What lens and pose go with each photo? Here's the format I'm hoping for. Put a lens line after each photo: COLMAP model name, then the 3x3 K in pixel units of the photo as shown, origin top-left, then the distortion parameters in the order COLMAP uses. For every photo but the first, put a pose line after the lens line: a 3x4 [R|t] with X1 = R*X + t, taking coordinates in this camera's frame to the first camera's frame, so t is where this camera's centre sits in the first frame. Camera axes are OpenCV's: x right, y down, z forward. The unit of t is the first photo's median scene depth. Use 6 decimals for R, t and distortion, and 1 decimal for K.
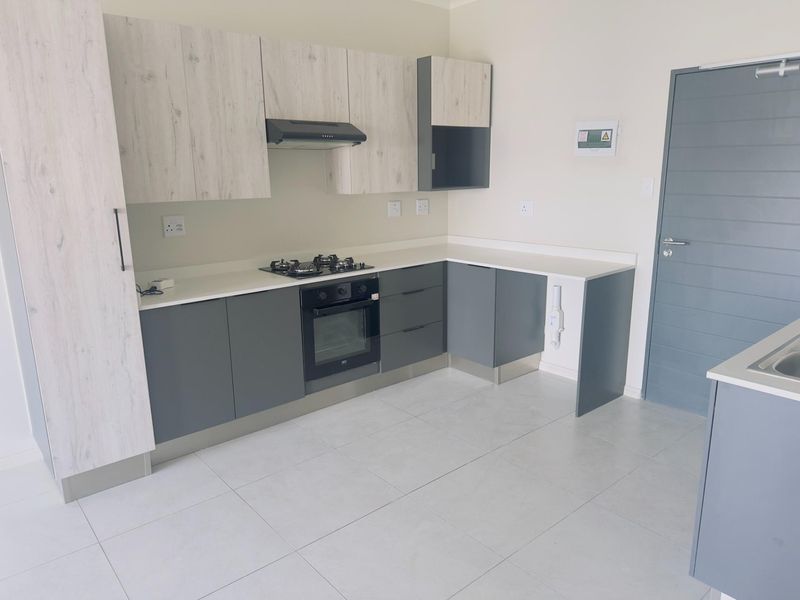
lens RADIAL K [[552.9, 0, 400.0], [0, 552.9, 300.0], [0, 0, 1]] dist [-0.001325, 0.002318]
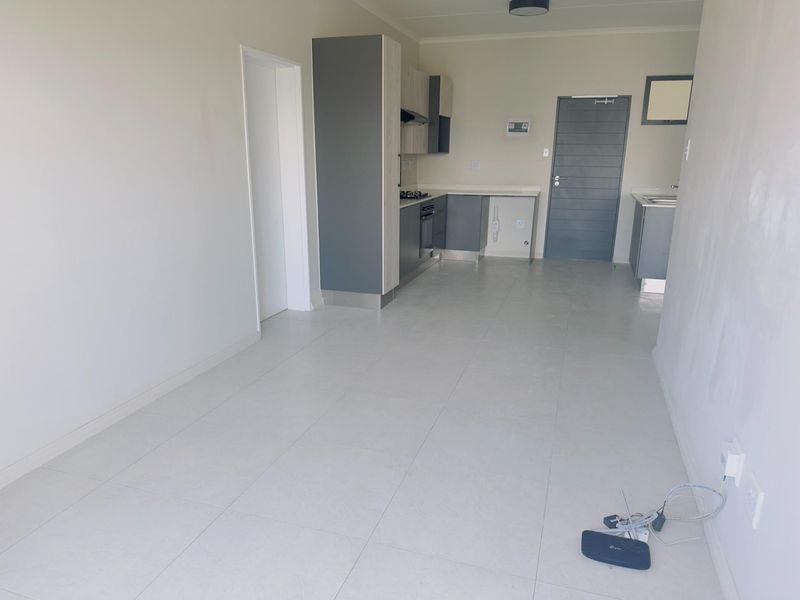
lens RADIAL K [[540.1, 0, 400.0], [0, 540.1, 300.0], [0, 0, 1]] dist [0.006033, 0.000558]
pose [[0.862734, -0.116991, 0.491938, -1.010248], [0.100907, 0.993132, 0.059218, 0.159718], [-0.495487, -0.001449, 0.868614, -0.455578]]
